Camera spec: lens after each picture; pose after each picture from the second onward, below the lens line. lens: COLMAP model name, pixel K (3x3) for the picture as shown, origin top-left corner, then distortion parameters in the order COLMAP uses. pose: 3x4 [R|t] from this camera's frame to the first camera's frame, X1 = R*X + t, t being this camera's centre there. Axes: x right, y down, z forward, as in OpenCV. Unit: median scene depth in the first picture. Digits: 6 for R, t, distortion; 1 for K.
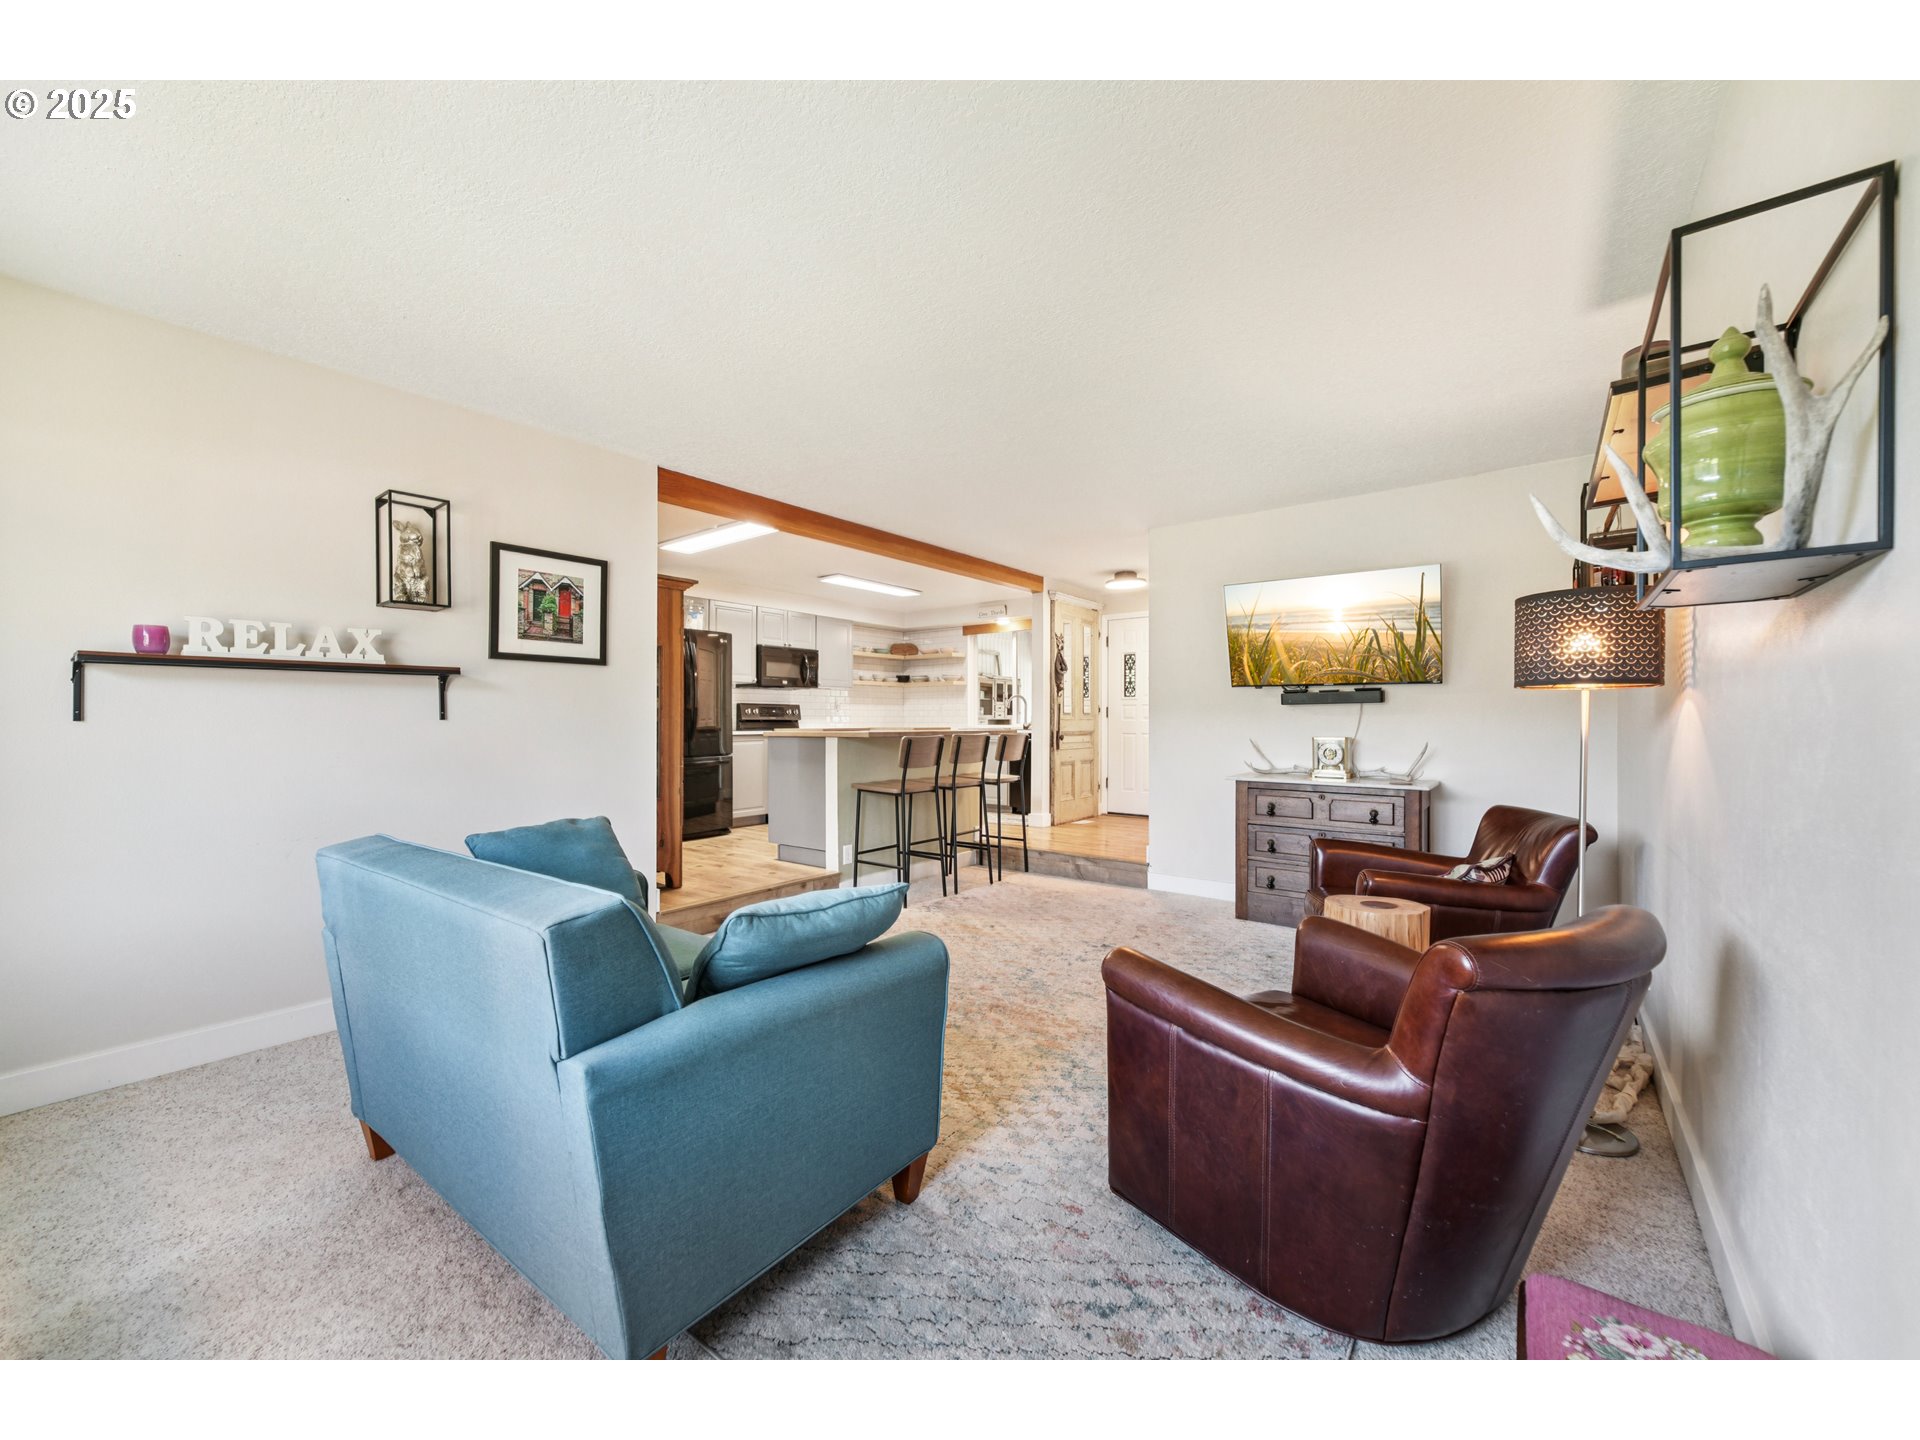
lens RADIAL K [[743.8, 0, 959.8], [0, 743.8, 732.0], [0, 0, 1]] dist [0.000290, 0.000116]
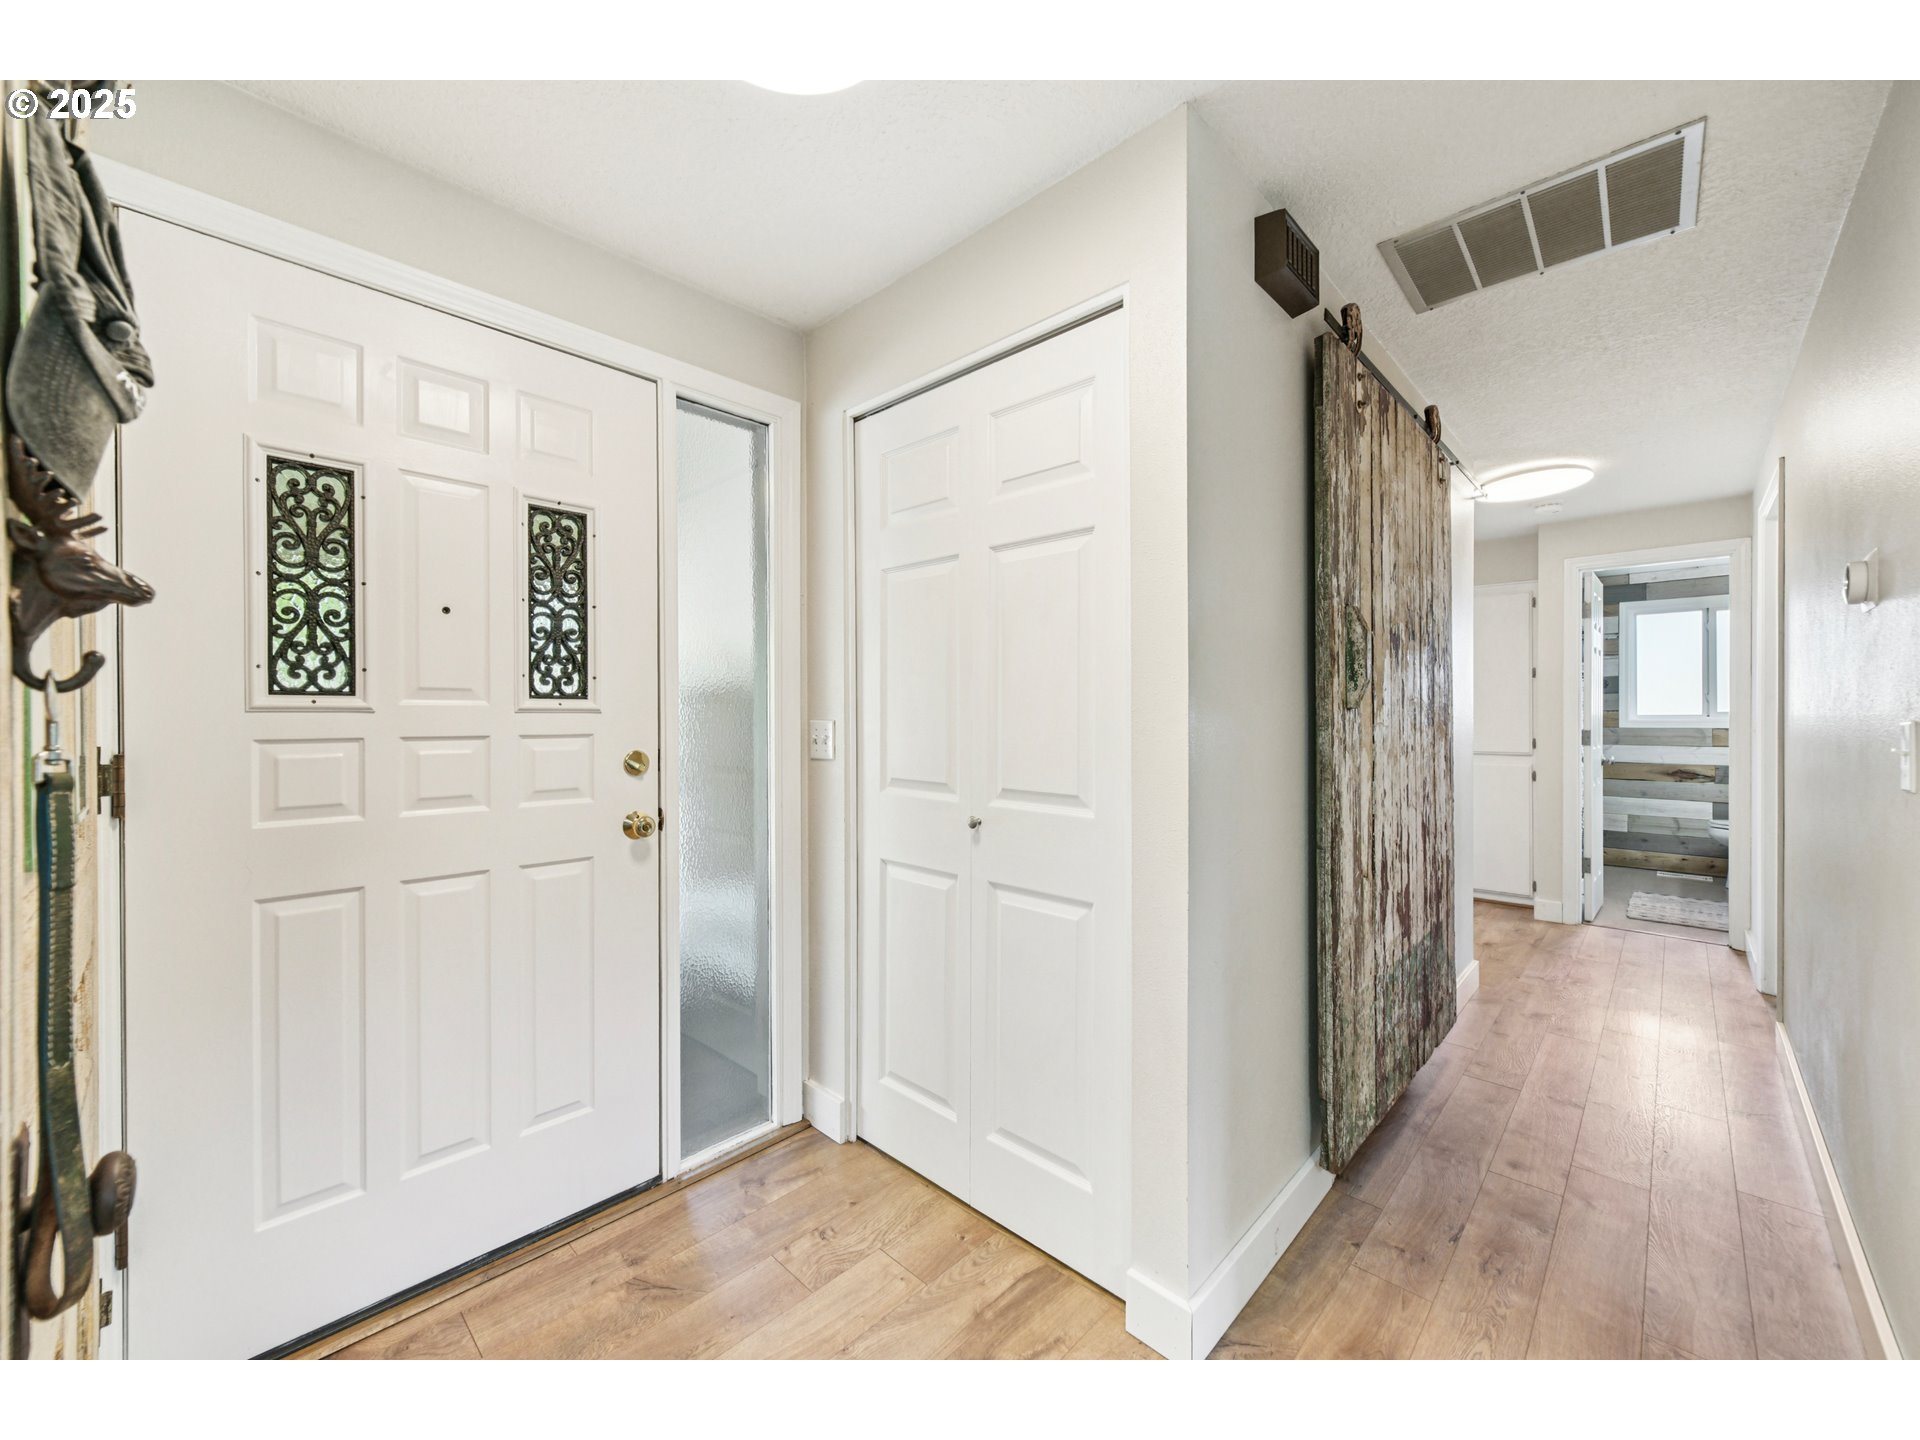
lens RADIAL K [[744.2, 0, 965.0], [0, 744.2, 717.8], [0, 0, 1]] dist [0.000629, 0.000049]
pose [[0.109397, -0.004557, 0.993988, 0.068419], [0.014186, 0.999895, 0.003022, -0.043293], [-0.993897, 0.013770, 0.109450, 0.892669]]
